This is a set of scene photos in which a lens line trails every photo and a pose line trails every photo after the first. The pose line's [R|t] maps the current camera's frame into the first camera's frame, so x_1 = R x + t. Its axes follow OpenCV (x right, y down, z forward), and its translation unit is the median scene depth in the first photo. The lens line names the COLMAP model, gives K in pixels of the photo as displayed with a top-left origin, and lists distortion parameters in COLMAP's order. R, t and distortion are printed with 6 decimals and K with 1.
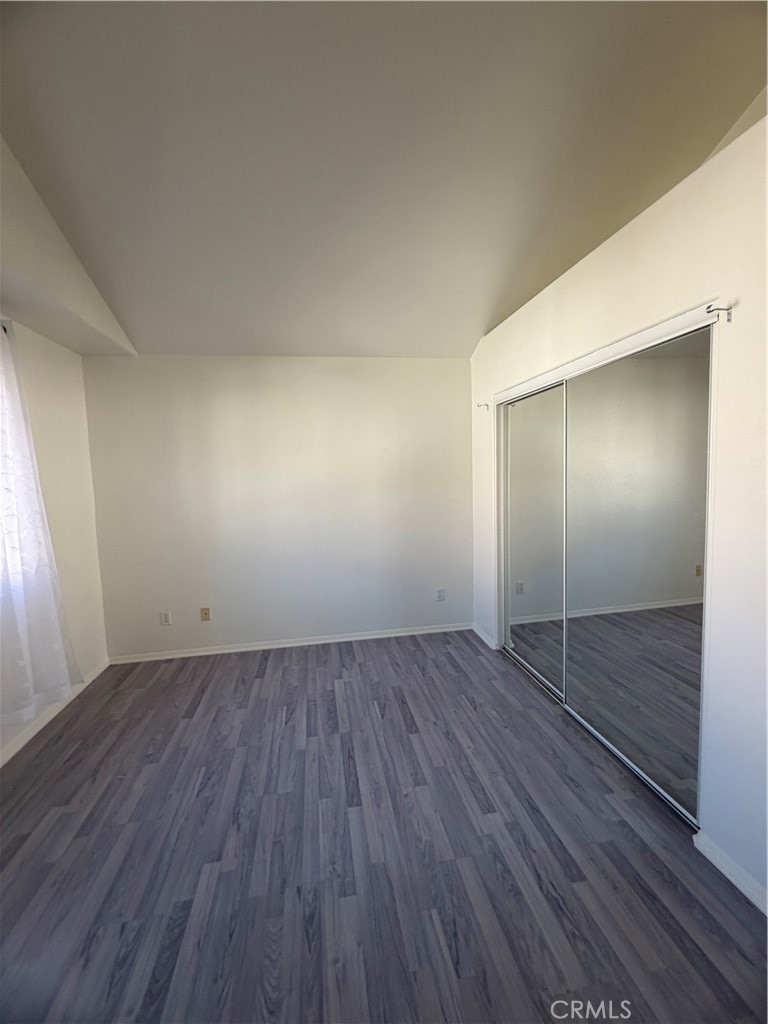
lens RADIAL K [[411.0, 0, 377.9], [0, 411.0, 504.0], [0, 0, 1]] dist [-0.002474, -0.000005]
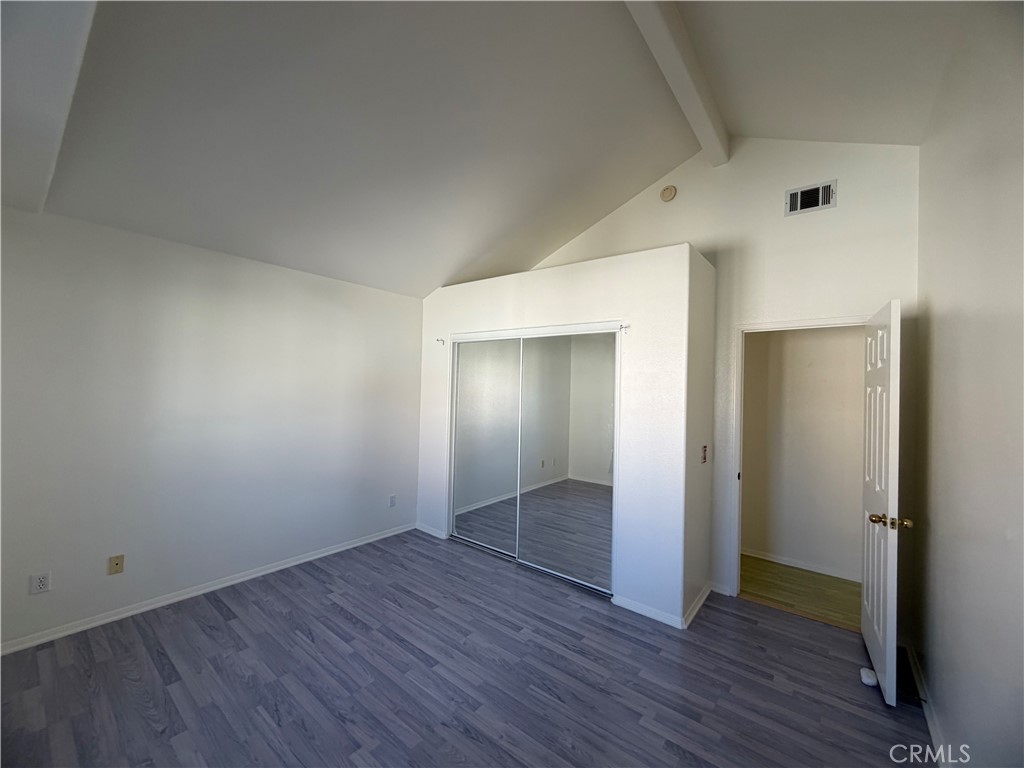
lens RADIAL K [[411.0, 0, 509.2], [0, 411.0, 387.4], [0, 0, 1]] dist [-0.002474, -0.000005]
pose [[0.747003, 0.052156, 0.662771, -0.637204], [-0.001457, 0.997044, -0.076819, -0.001425], [-0.664819, 0.056418, 0.744871, -0.096558]]
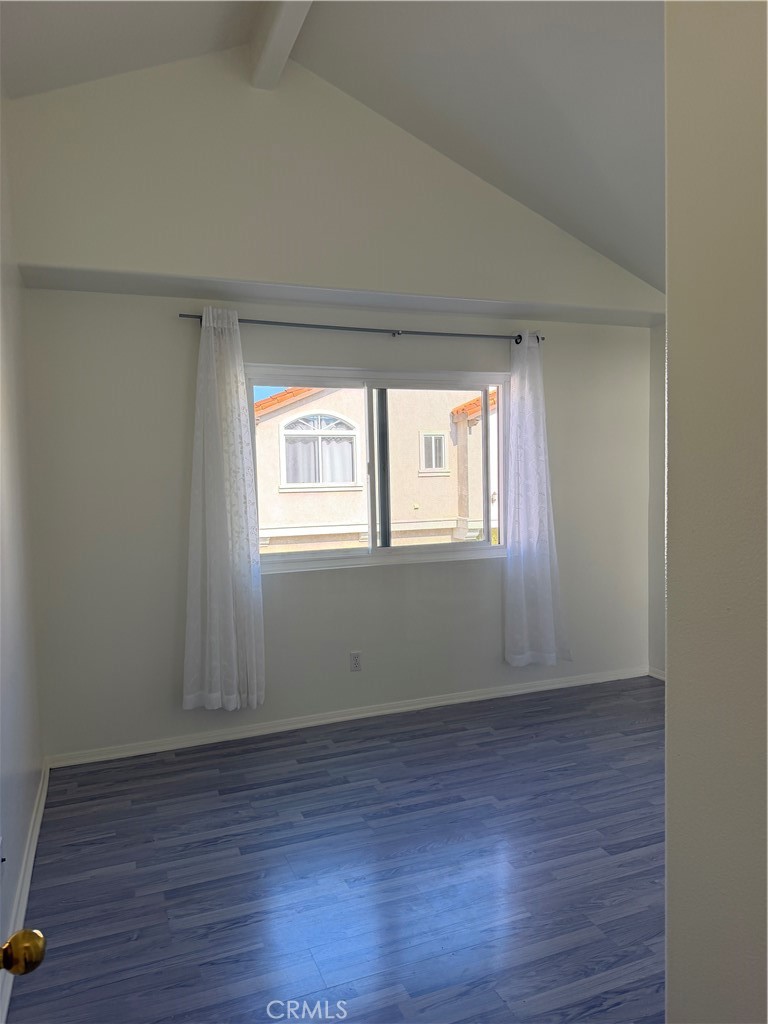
lens RADIAL K [[700.4, 0, 385.7], [0, 700.4, 512.9], [0, 0, 1]] dist [-0.006301, -0.003341]
pose [[0.214704, 0.083014, -0.973145, 1.037978], [-0.060224, 0.995611, 0.071643, -0.046891], [0.974821, 0.043225, 0.218761, 0.159874]]
